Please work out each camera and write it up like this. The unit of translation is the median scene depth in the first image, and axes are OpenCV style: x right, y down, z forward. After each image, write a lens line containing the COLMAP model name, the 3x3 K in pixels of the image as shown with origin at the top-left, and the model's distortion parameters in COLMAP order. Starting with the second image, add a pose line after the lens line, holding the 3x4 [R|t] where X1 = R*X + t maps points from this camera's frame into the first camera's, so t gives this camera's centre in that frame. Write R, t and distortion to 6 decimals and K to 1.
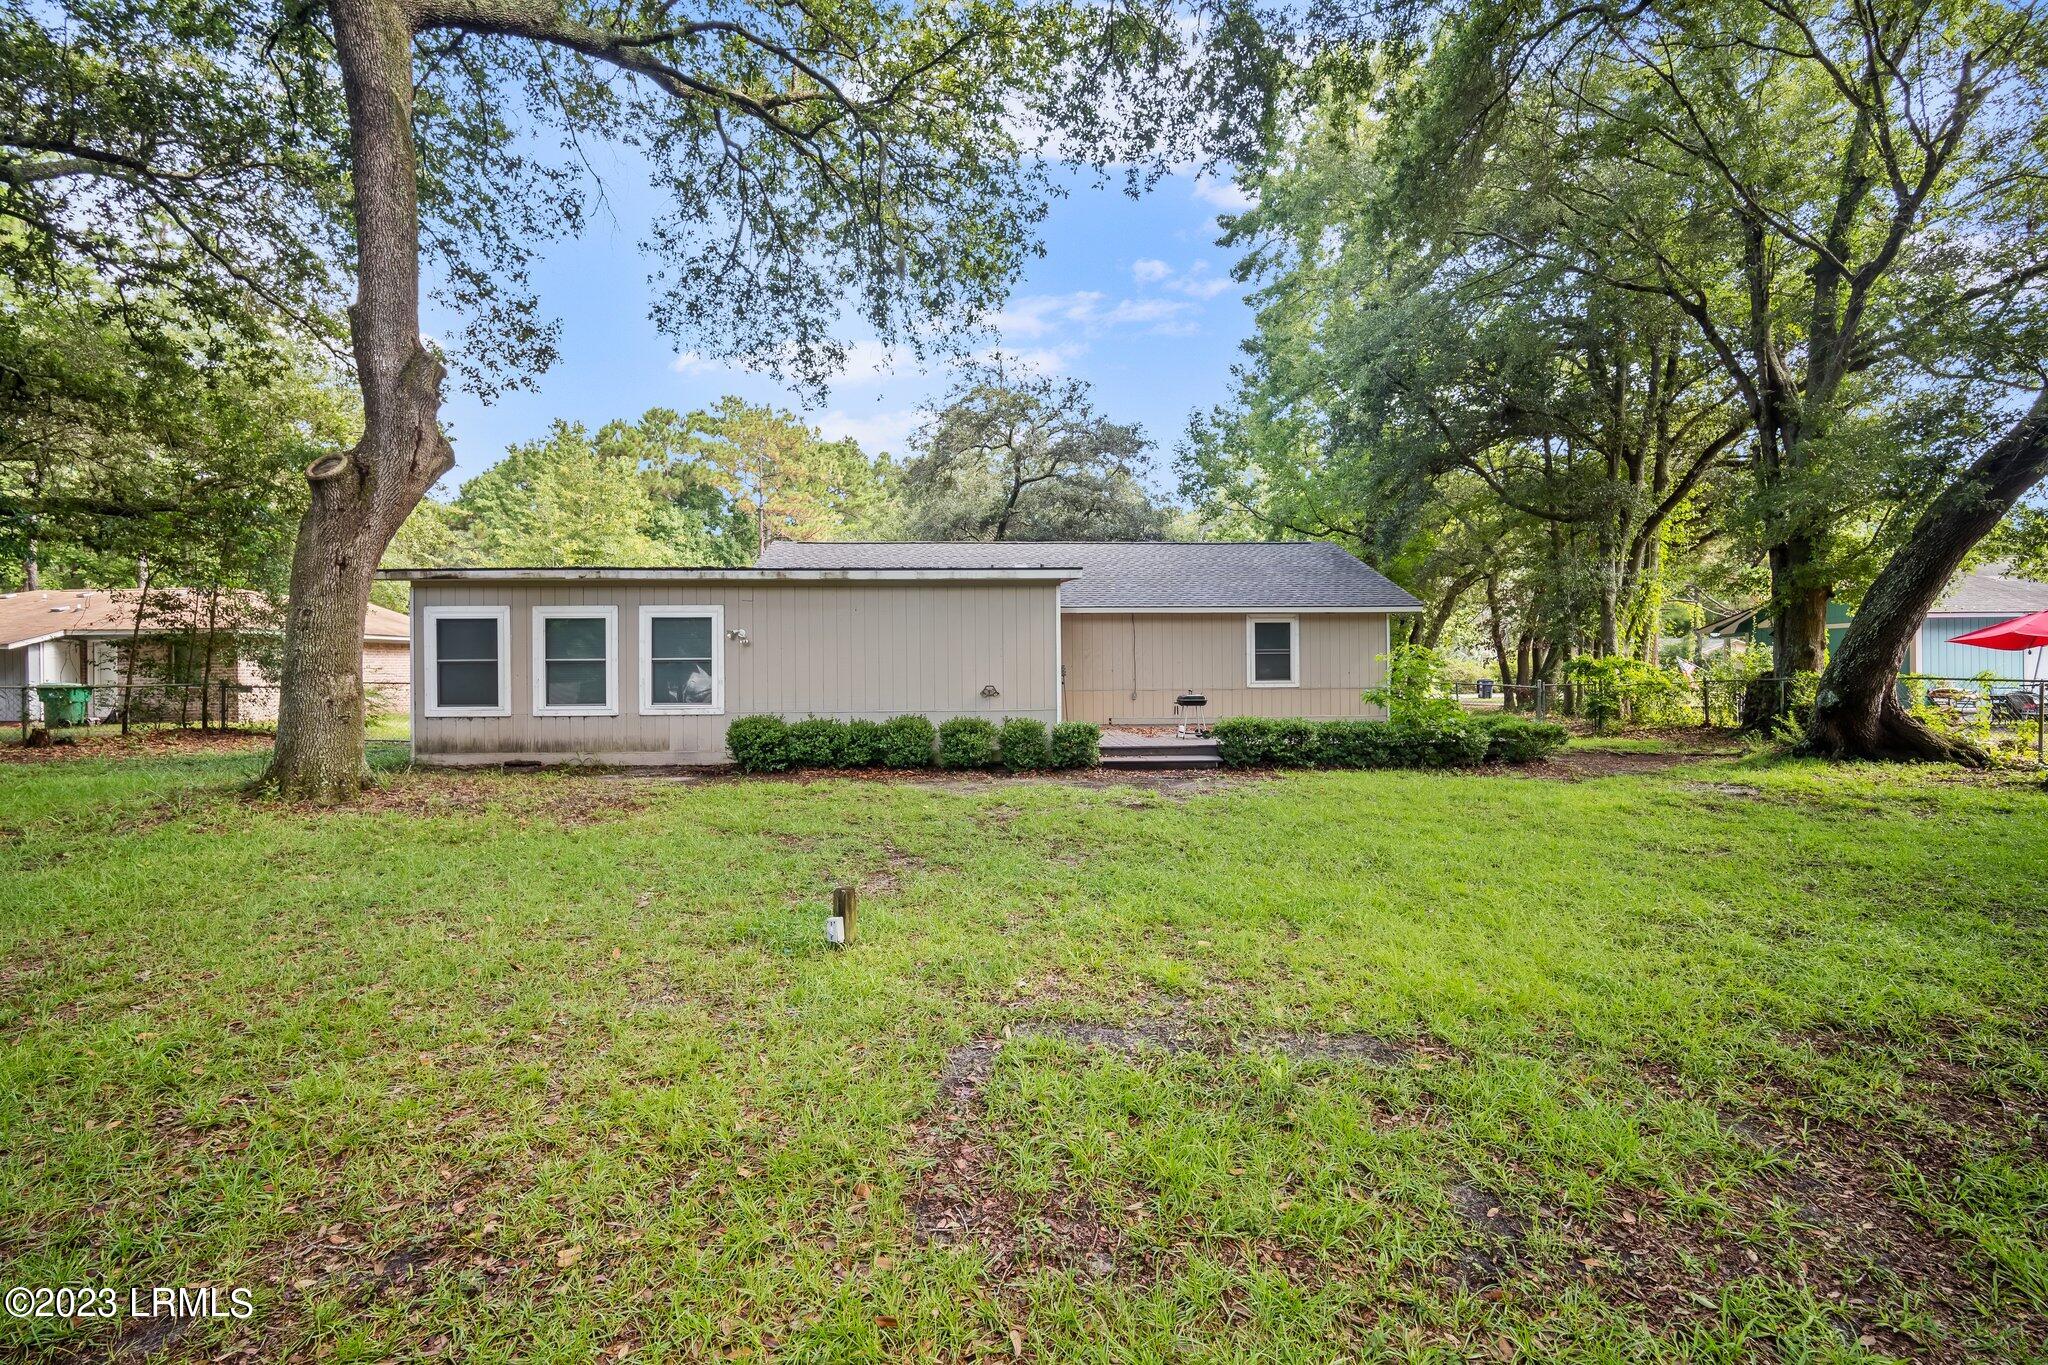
lens RADIAL K [[891.7, 0, 1019.5], [0, 891.7, 672.0], [0, 0, 1]] dist [-0.009140, 0.005953]
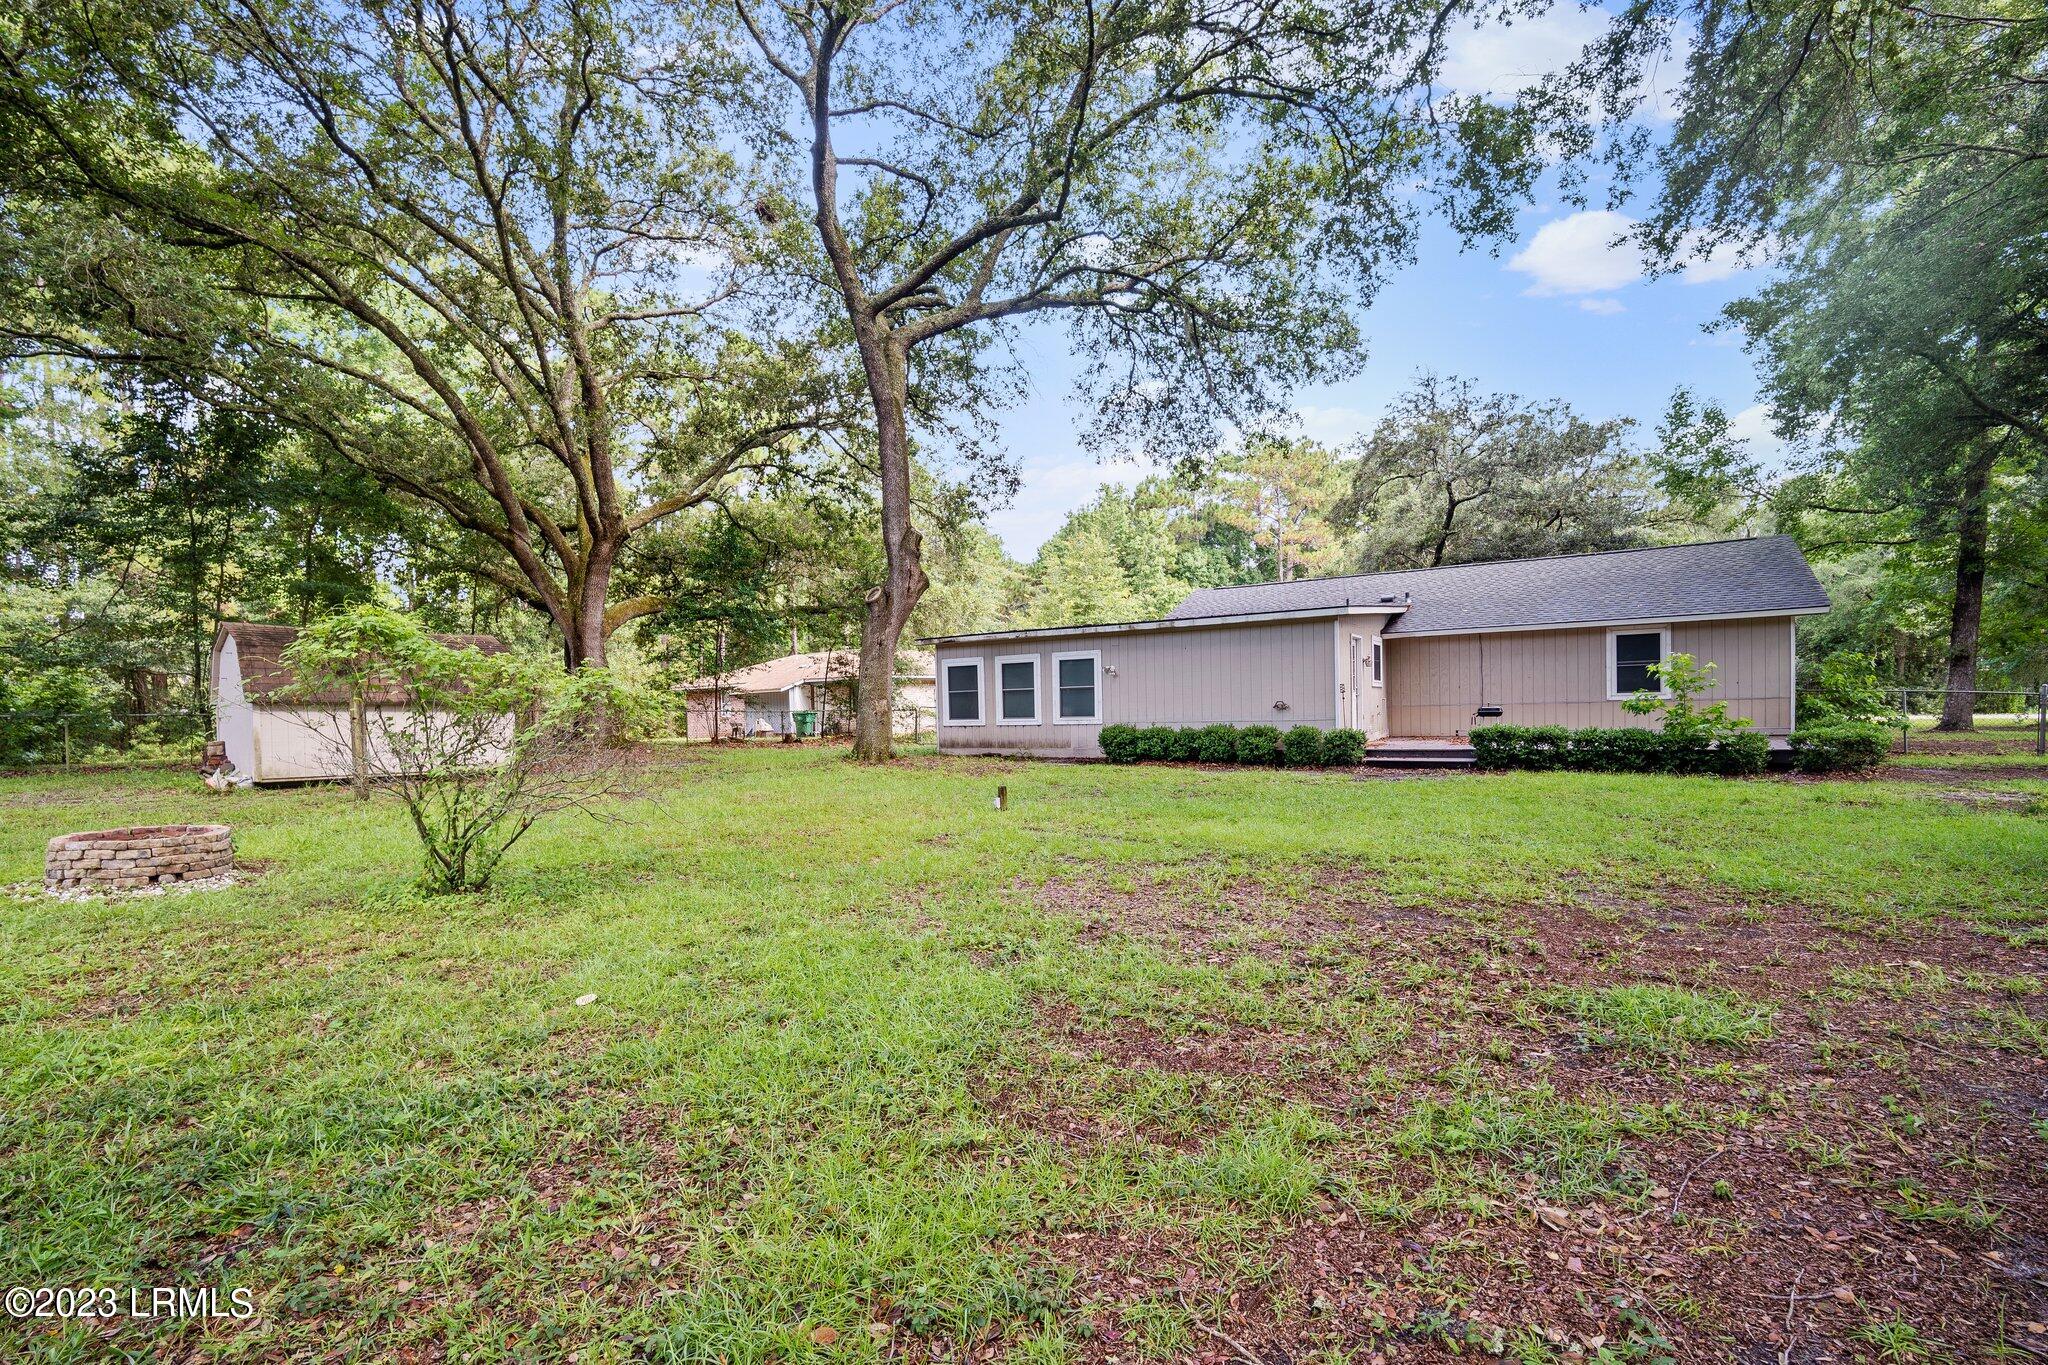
lens RADIAL K [[916.8, 0, 1025.0], [0, 916.8, 731.1], [0, 0, 1]] dist [0.000294, 0.000361]
pose [[0.824026, 0.001074, -0.566551, 0.406026], [0.019472, 0.999354, 0.030216, 0.010600], [0.566217, -0.035931, 0.823473, -0.310199]]
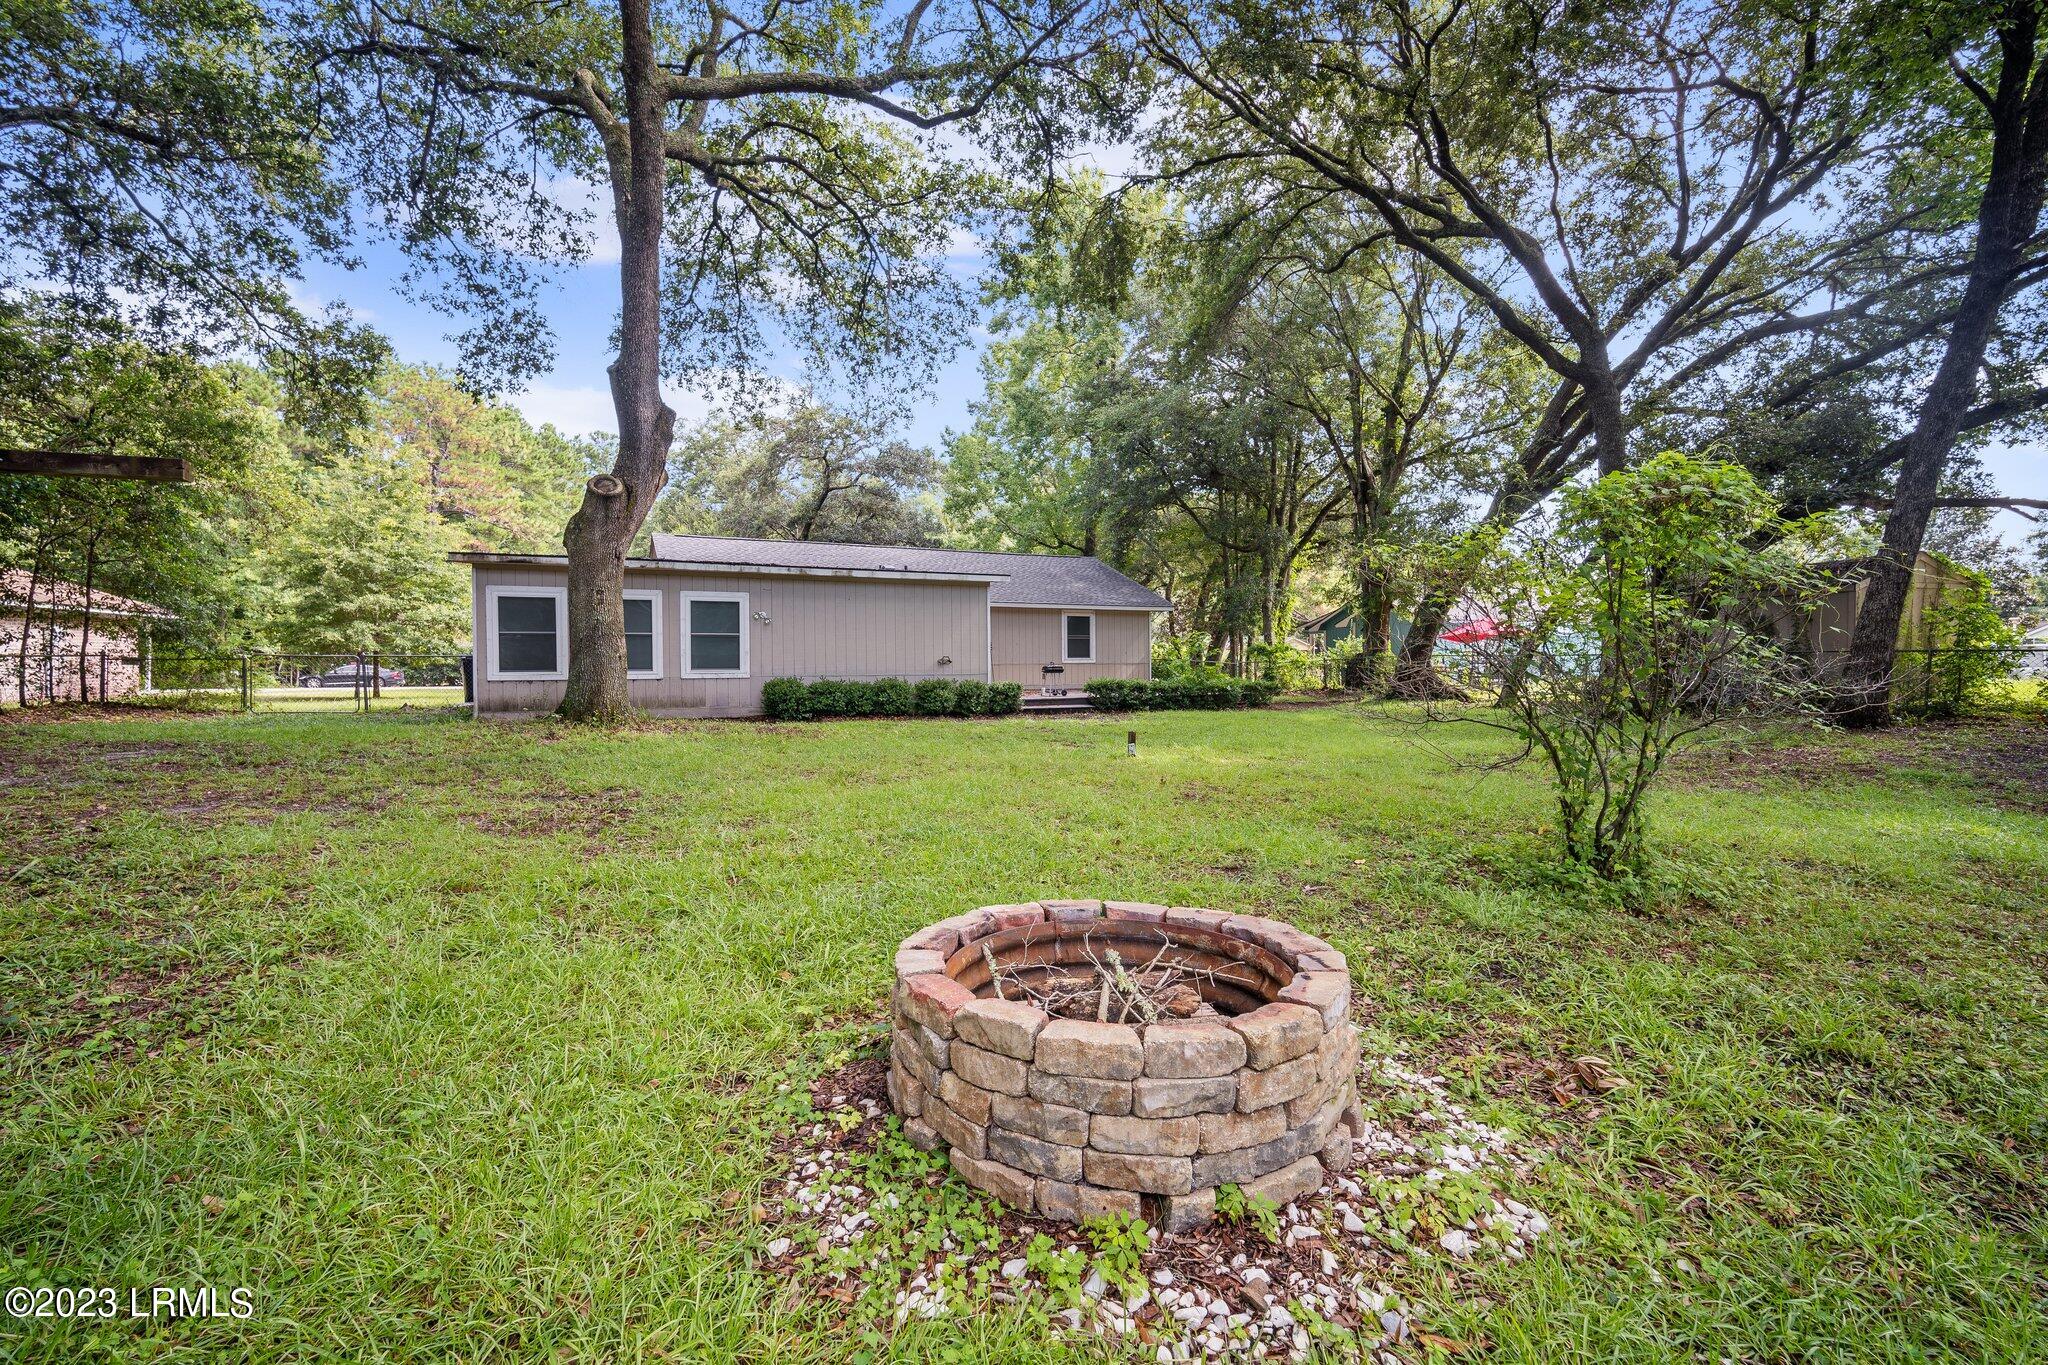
lens RADIAL K [[878.5, 0, 1018.7], [0, 878.5, 676.0], [0, 0, 1]] dist [0.000864, 0.000037]
pose [[0.924226, -0.003605, 0.381829, -0.438676], [-0.001296, 0.999920, 0.012578, 0.027483], [-0.381844, -0.012119, 0.924147, -0.309132]]
